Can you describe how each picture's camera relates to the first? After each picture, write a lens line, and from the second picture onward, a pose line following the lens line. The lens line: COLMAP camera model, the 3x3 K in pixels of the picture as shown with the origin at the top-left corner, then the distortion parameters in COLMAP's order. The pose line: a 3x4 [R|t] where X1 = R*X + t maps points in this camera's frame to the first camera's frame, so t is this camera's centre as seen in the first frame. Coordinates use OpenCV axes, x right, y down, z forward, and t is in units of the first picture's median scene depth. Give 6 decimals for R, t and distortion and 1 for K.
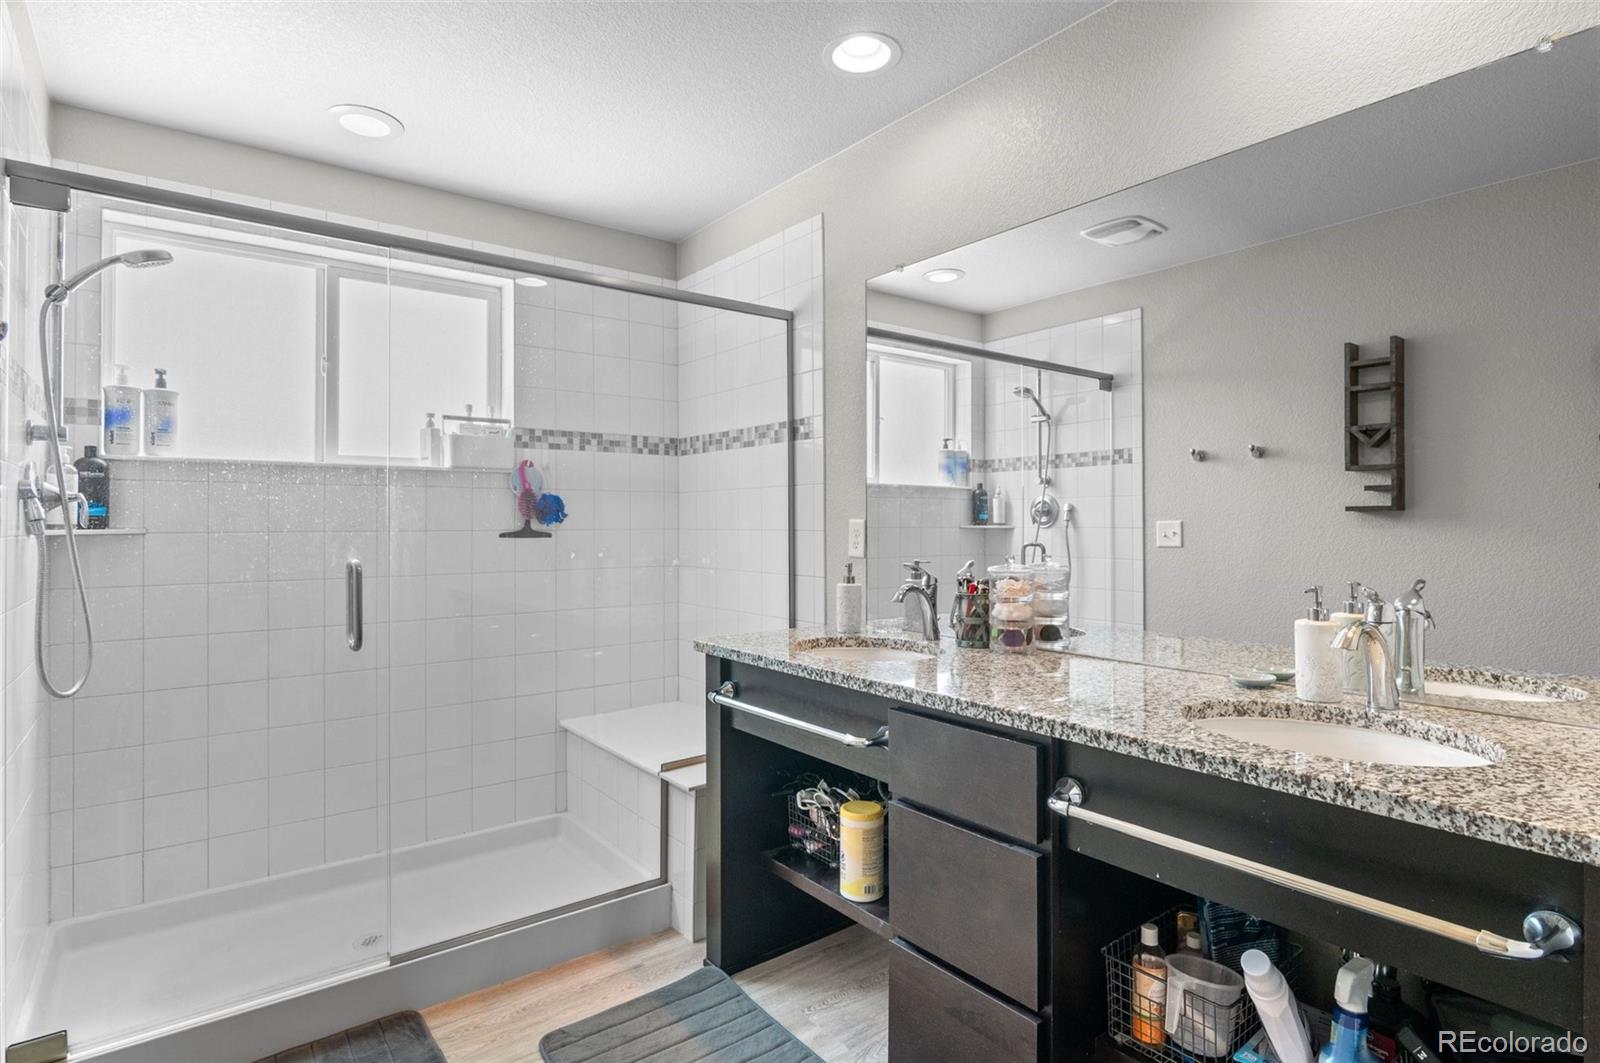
lens RADIAL K [[795.2, 0, 806.4], [0, 795.2, 520.3], [0, 0, 1]] dist [-0.016886, 0.000388]
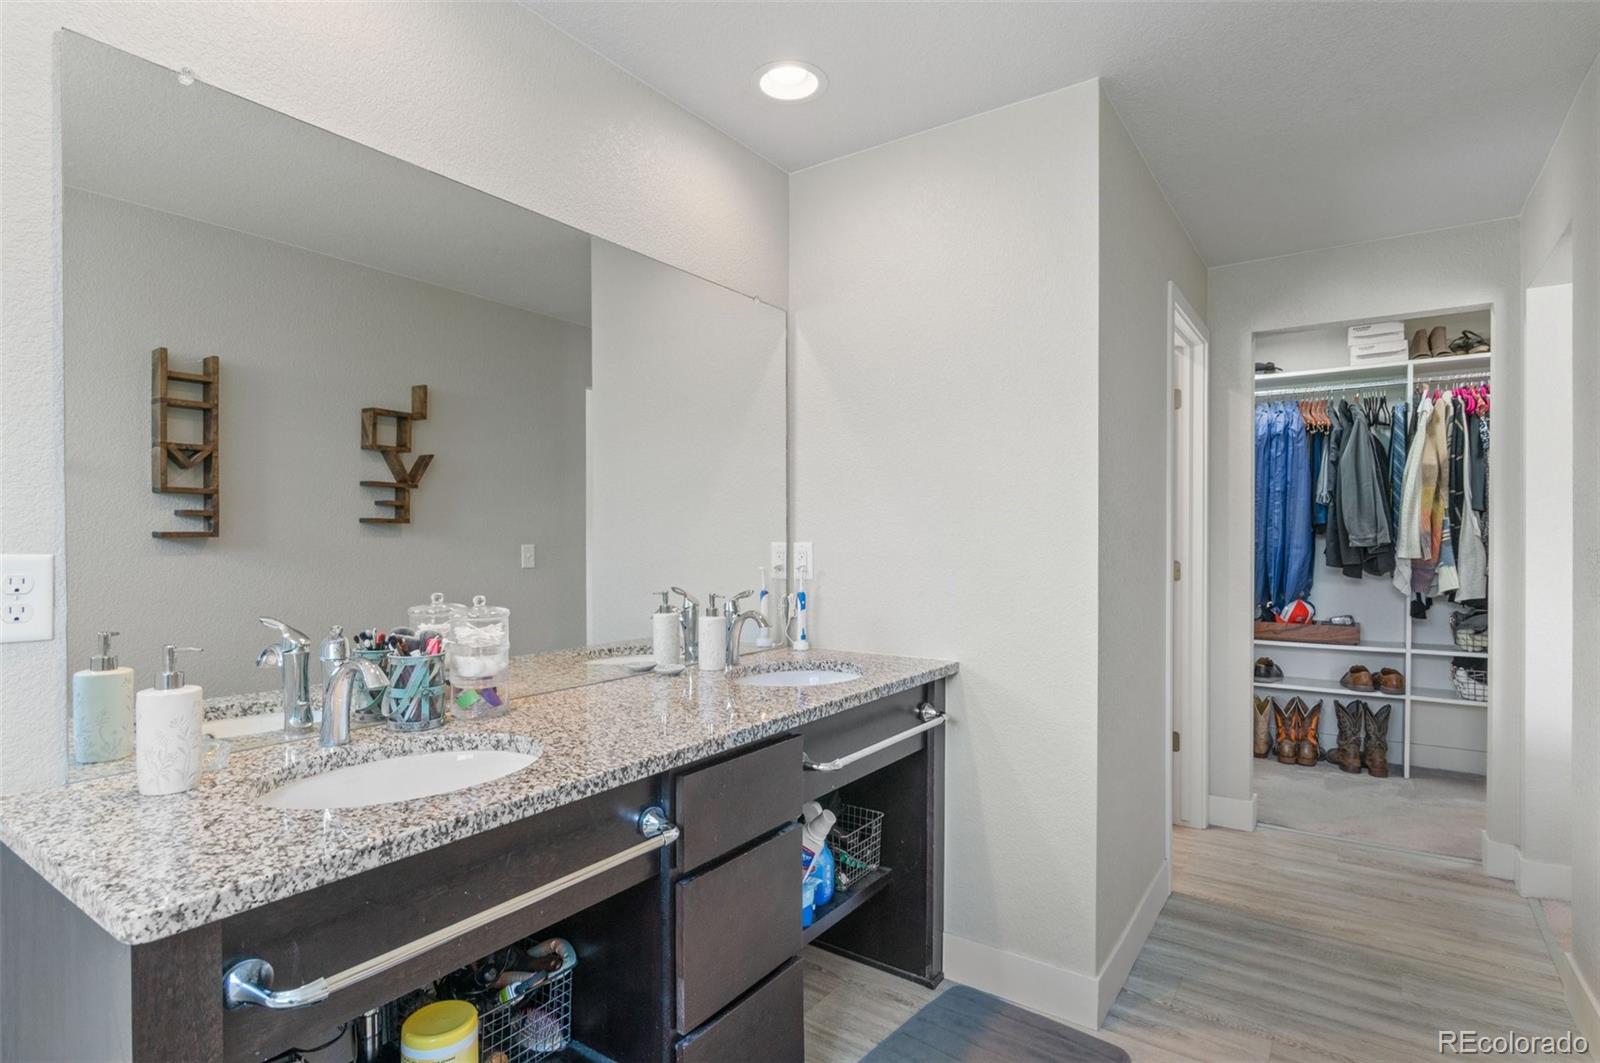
lens RADIAL K [[795.2, 0, 806.6], [0, 795.2, 541.1], [0, 0, 1]] dist [-0.016886, 0.000388]
pose [[-0.281487, 0.002539, 0.959562, -0.656135], [0.003639, 0.999992, -0.001579, -0.006472], [-0.959558, 0.003048, -0.281494, 1.000593]]
